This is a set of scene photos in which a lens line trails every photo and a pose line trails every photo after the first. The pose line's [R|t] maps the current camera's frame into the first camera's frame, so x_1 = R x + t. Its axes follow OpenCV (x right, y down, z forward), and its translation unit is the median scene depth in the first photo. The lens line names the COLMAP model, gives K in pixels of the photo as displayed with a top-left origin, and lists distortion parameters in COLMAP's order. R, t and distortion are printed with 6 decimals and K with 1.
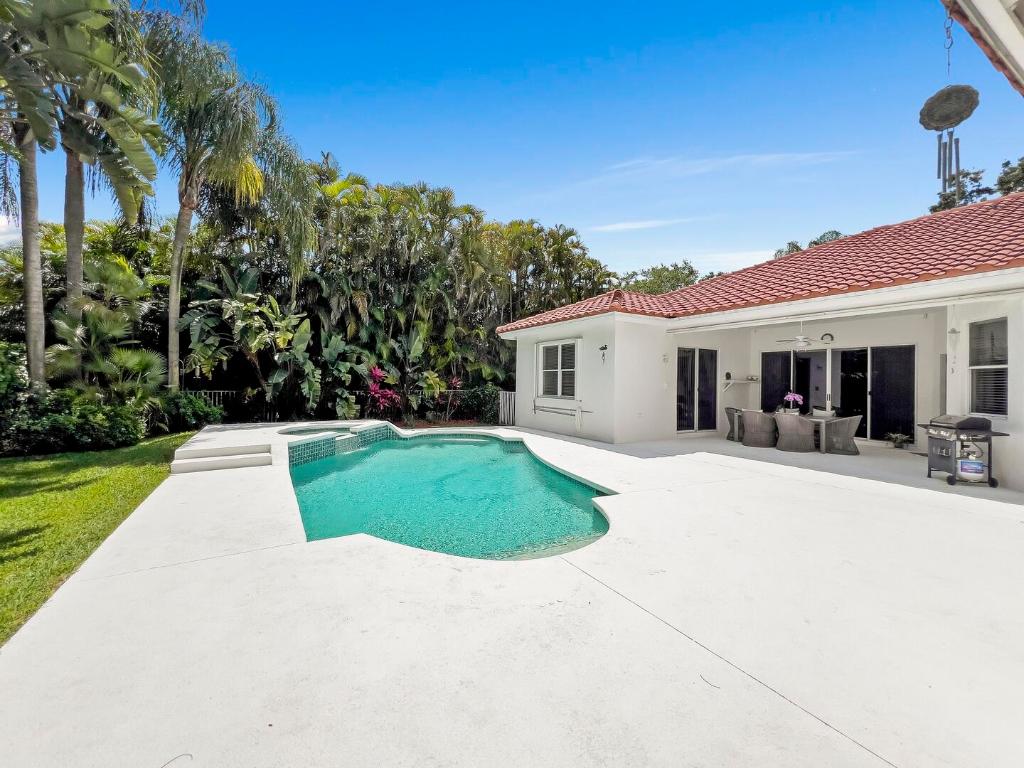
lens RADIAL K [[430.1, 0, 496.0], [0, 430.1, 382.3], [0, 0, 1]] dist [0.000405, -0.000044]
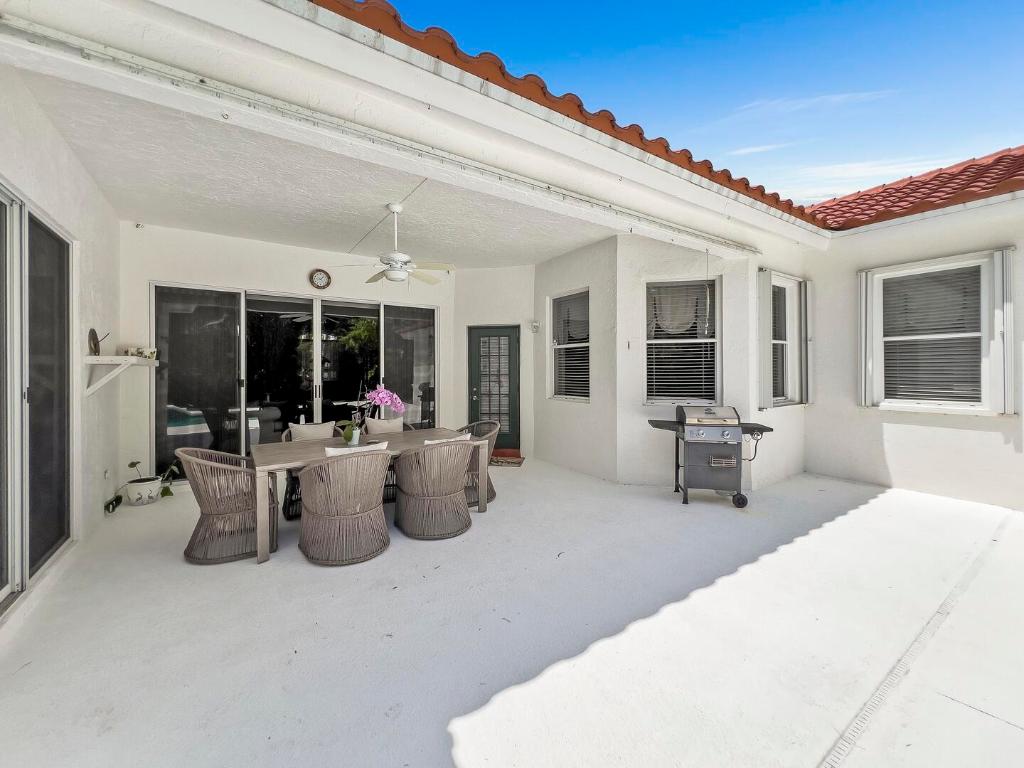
lens RADIAL K [[418.6, 0, 513.4], [0, 418.6, 366.6], [0, 0, 1]] dist [0.000878, 0.000089]
pose [[-0.087729, -0.008818, 0.996105, 0.231373], [0.005116, 0.999944, 0.009303, 0.001452], [-0.996131, 0.005912, -0.087679, 0.773770]]
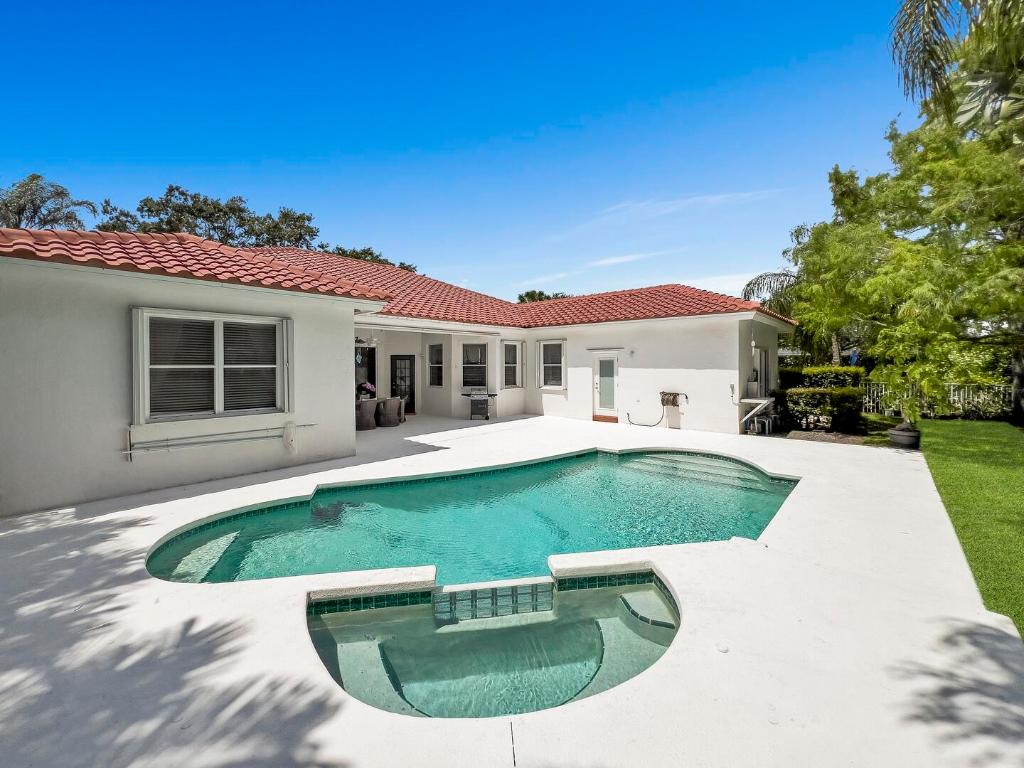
lens RADIAL K [[418.6, 0, 513.4], [0, 418.6, 366.6], [0, 0, 1]] dist [0.000878, 0.000089]
pose [[-0.335304, -0.019752, 0.941903, -0.523973], [-0.000448, 0.999783, 0.020806, -0.041368], [-0.942110, 0.006554, -0.335240, 0.862037]]
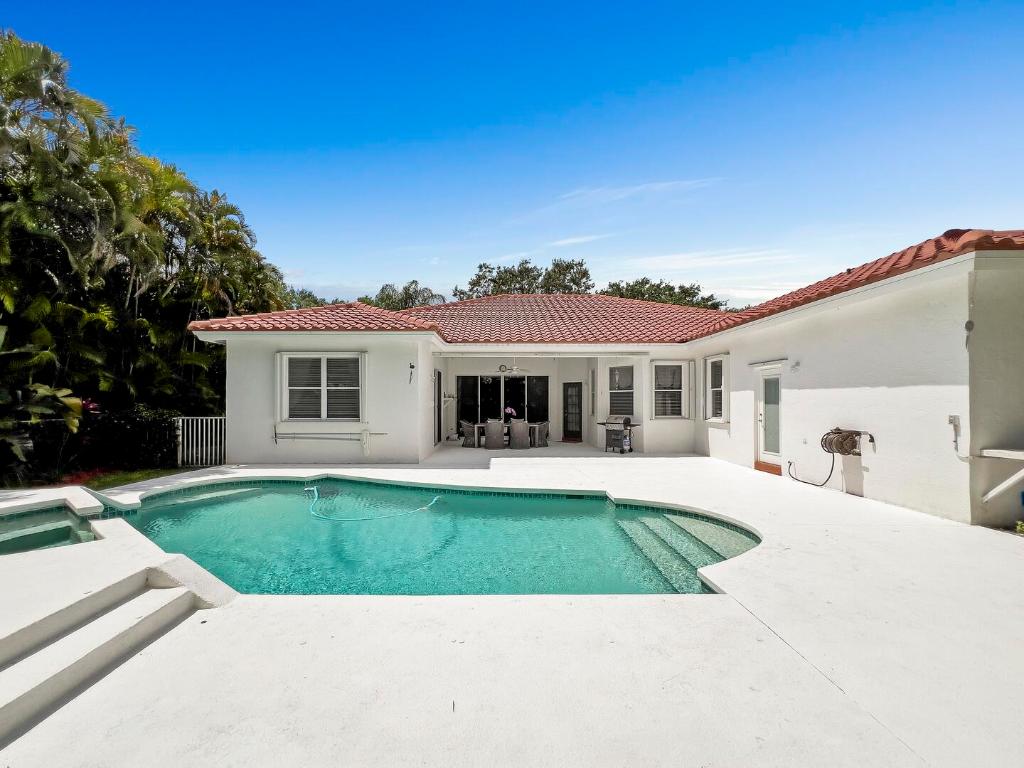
lens RADIAL K [[426.7, 0, 510.0], [0, 426.7, 401.6], [0, 0, 1]] dist [-0.000351, -0.000121]
pose [[0.471515, -0.014922, 0.881732, -0.434843], [0.009329, 0.999885, 0.011933, -0.008434], [-0.881808, 0.002599, 0.471601, 0.304484]]
